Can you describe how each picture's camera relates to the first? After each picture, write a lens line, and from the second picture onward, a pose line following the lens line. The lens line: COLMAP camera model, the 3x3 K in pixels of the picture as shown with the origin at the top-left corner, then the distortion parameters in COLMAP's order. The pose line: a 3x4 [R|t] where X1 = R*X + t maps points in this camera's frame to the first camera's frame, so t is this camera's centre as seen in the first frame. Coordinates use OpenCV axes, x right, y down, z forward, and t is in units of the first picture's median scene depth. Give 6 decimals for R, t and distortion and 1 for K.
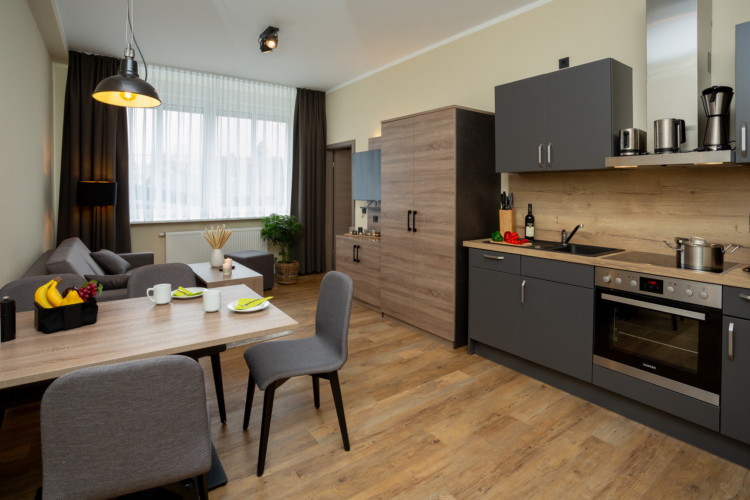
lens RADIAL K [[397.7, 0, 375.0], [0, 397.7, 250.0], [0, 0, 1]] dist [-0.000267, -0.000034]
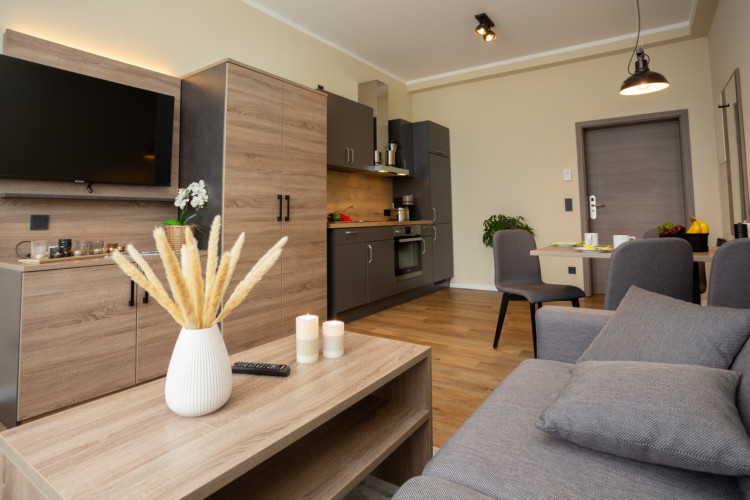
lens RADIAL K [[415.1, 0, 405.9], [0, 415.1, 248.8], [0, 0, 1]] dist [-0.002468, -0.000418]
pose [[-0.393737, -0.067136, 0.916768, -0.894391], [0.149829, 0.979305, 0.136064, -0.078986], [-0.906930, 0.190932, -0.375529, 1.264614]]
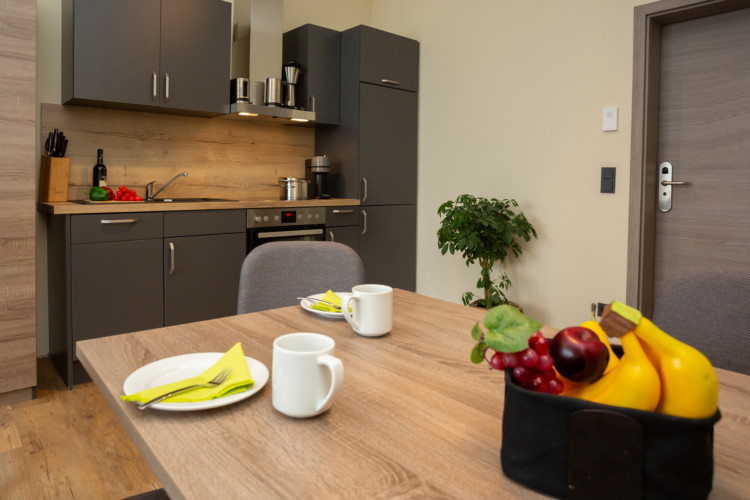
lens RADIAL K [[481.2, 0, 375.0], [0, 481.2, 250.0], [0, 0, 1]] dist [-0.020462, 0.001068]
pose [[-0.088122, -0.146234, 0.985317, -0.541125], [0.132947, 0.978589, 0.157126, -0.005639], [-0.987198, 0.144842, -0.066794, 0.582905]]
